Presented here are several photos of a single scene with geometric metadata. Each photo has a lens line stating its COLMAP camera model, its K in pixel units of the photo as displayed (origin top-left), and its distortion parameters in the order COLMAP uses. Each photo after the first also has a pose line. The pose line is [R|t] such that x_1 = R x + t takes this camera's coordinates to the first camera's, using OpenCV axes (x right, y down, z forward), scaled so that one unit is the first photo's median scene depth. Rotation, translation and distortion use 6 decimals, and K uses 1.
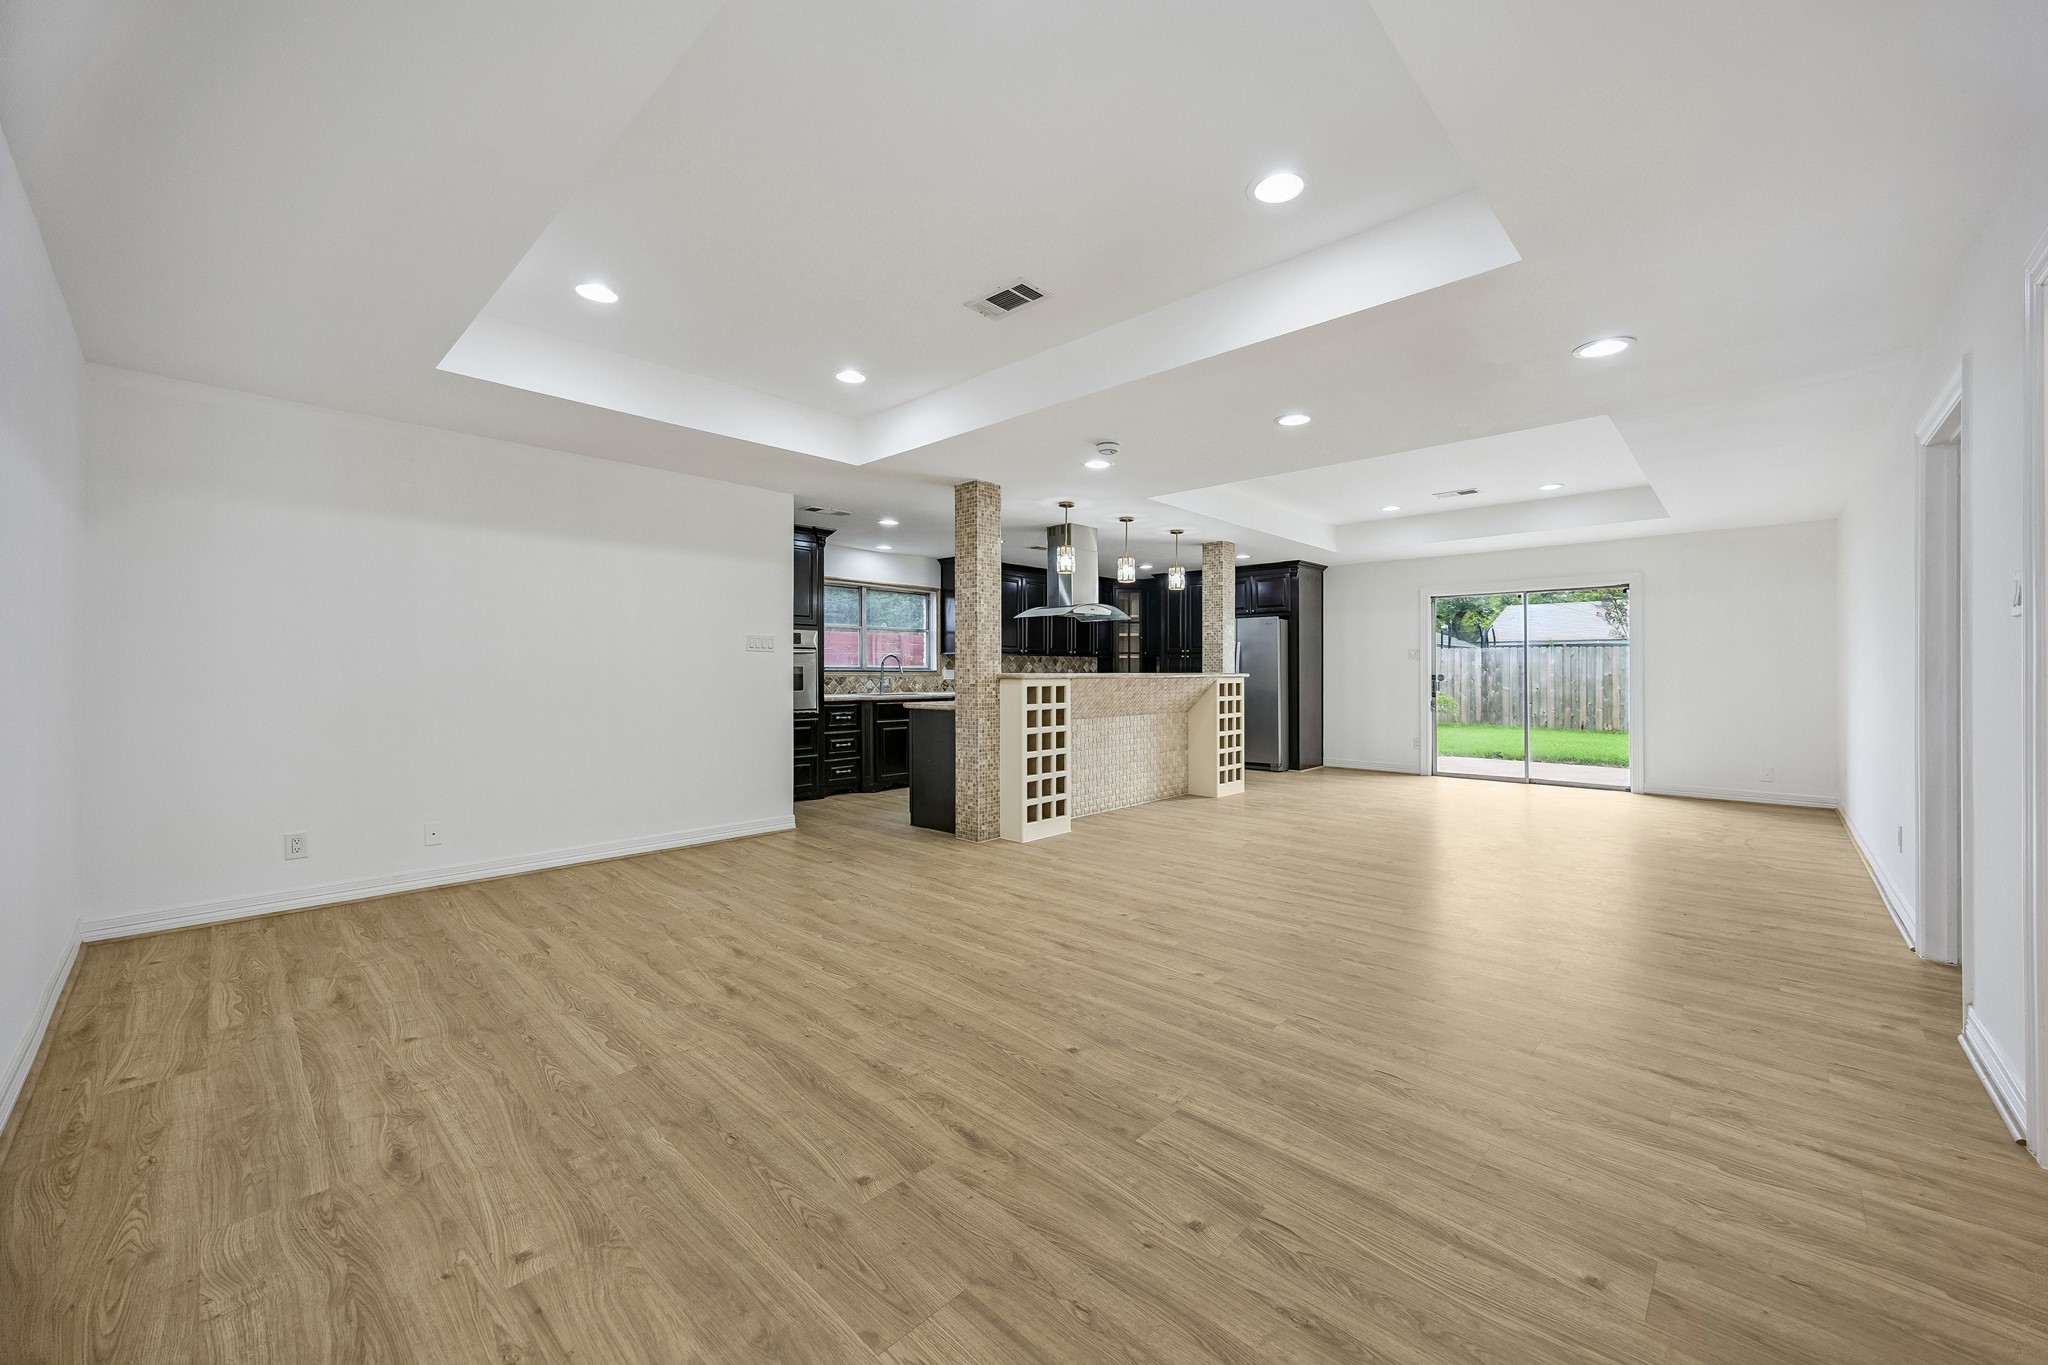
lens RADIAL K [[797.9, 0, 1024.0], [0, 797.9, 676.9], [0, 0, 1]] dist [0.000883, 0.000188]
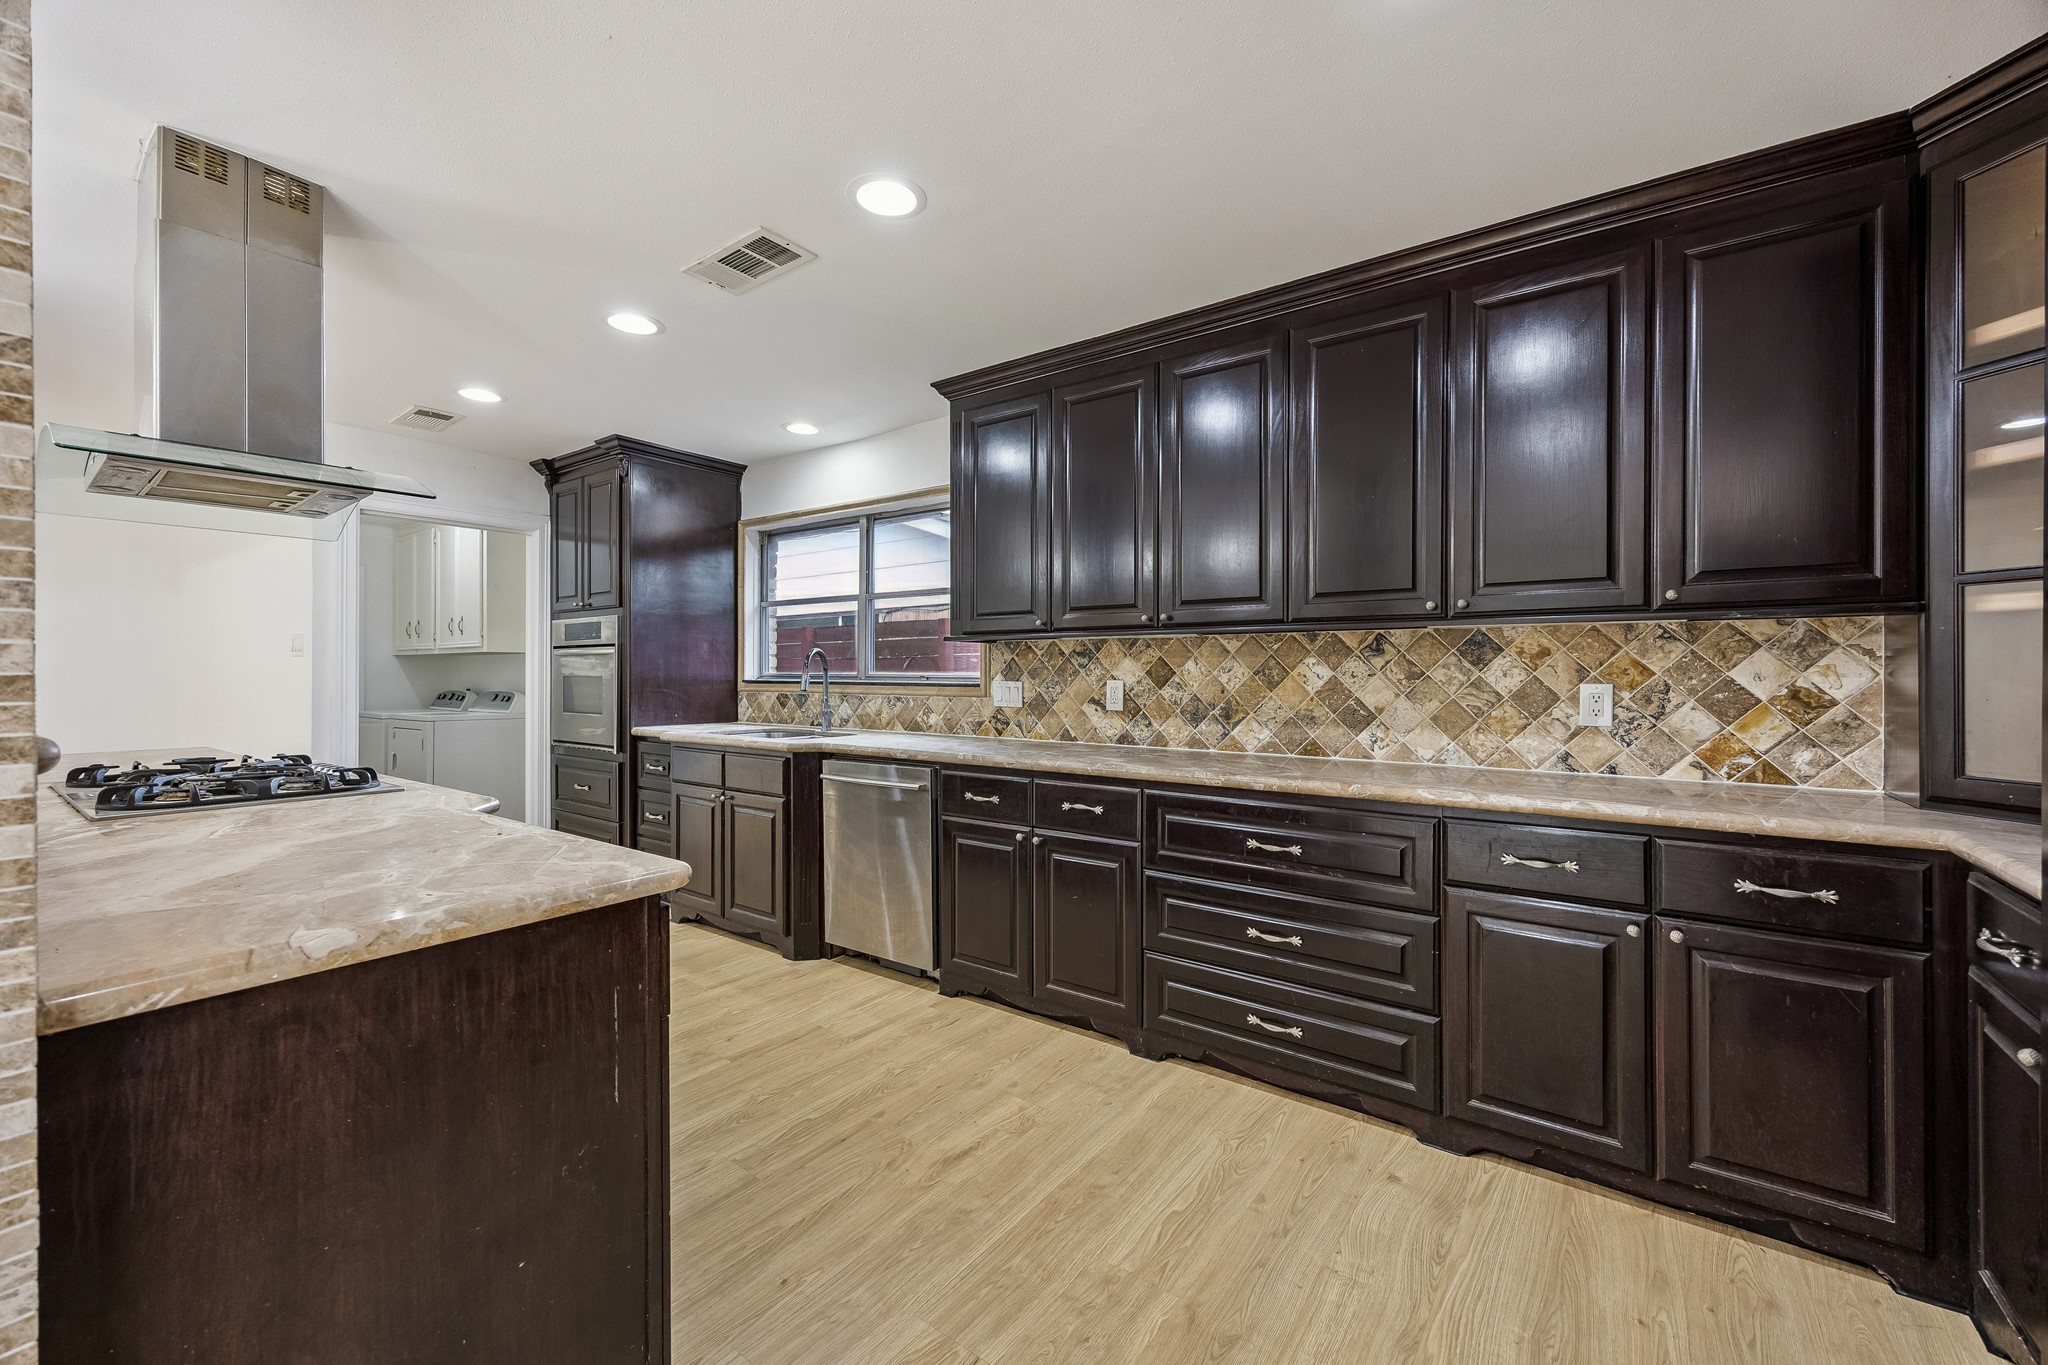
lens RADIAL K [[797.9, 0, 1024.0], [0, 797.9, 676.9], [0, 0, 1]] dist [0.000883, 0.000188]
pose [[0.132960, 0.002807, -0.991117, 0.472979], [-0.010114, 0.999948, 0.001475, -0.019361], [0.991070, 0.009828, 0.132982, 1.549056]]
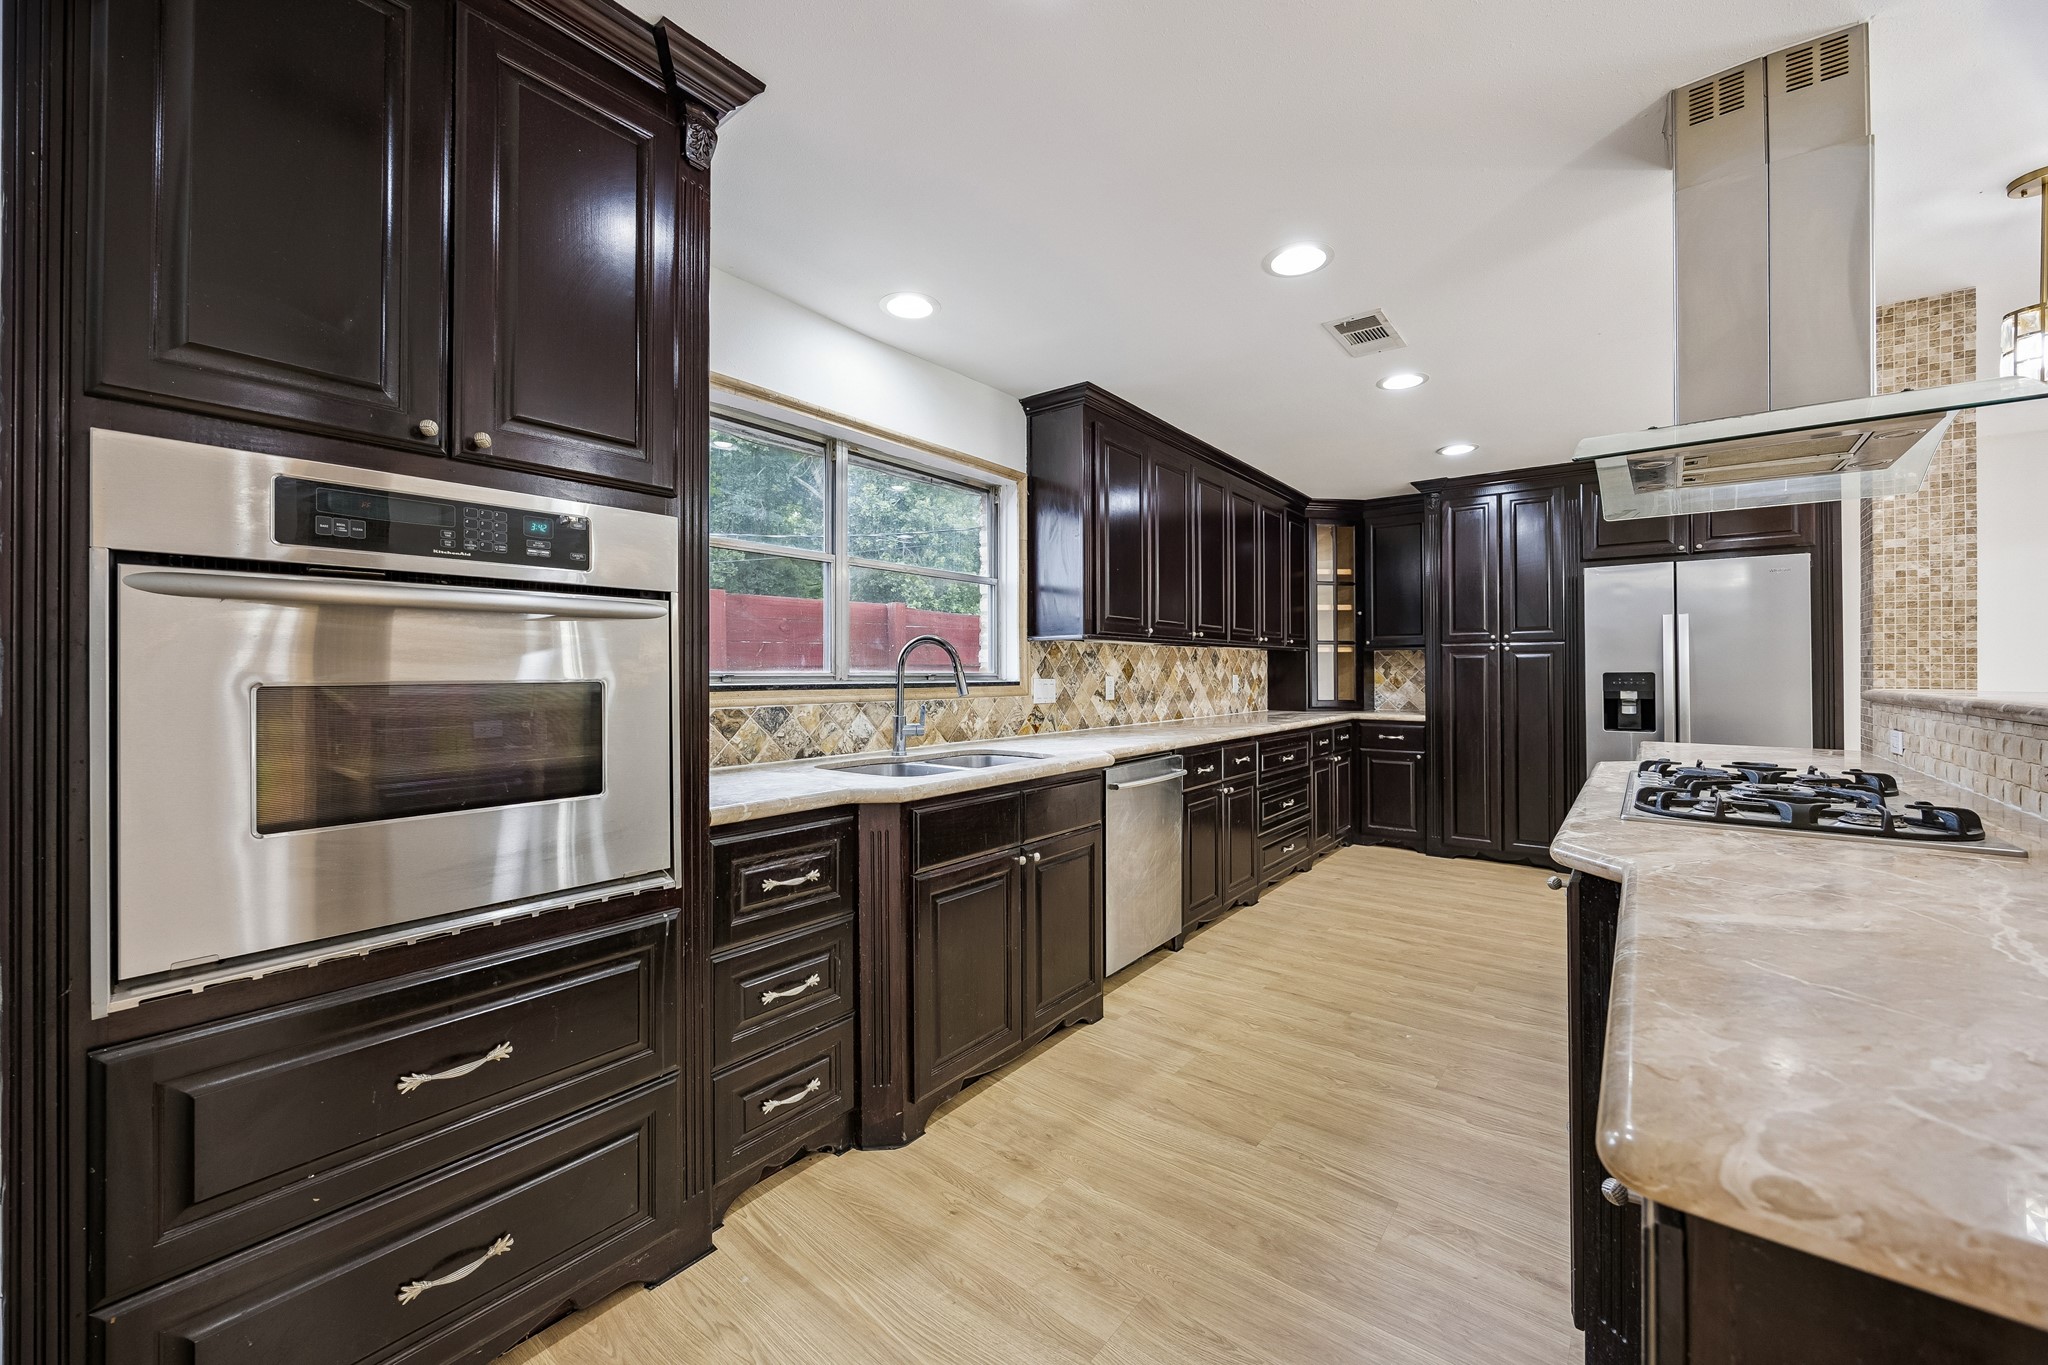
lens RADIAL K [[797.9, 0, 1024.0], [0, 797.9, 676.9], [0, 0, 1]] dist [0.000883, 0.000188]
pose [[0.994977, -0.002693, 0.100065, -0.234361], [0.002766, 0.999996, -0.000596, -0.015882], [-0.100063, 0.000870, 0.994981, 0.974739]]
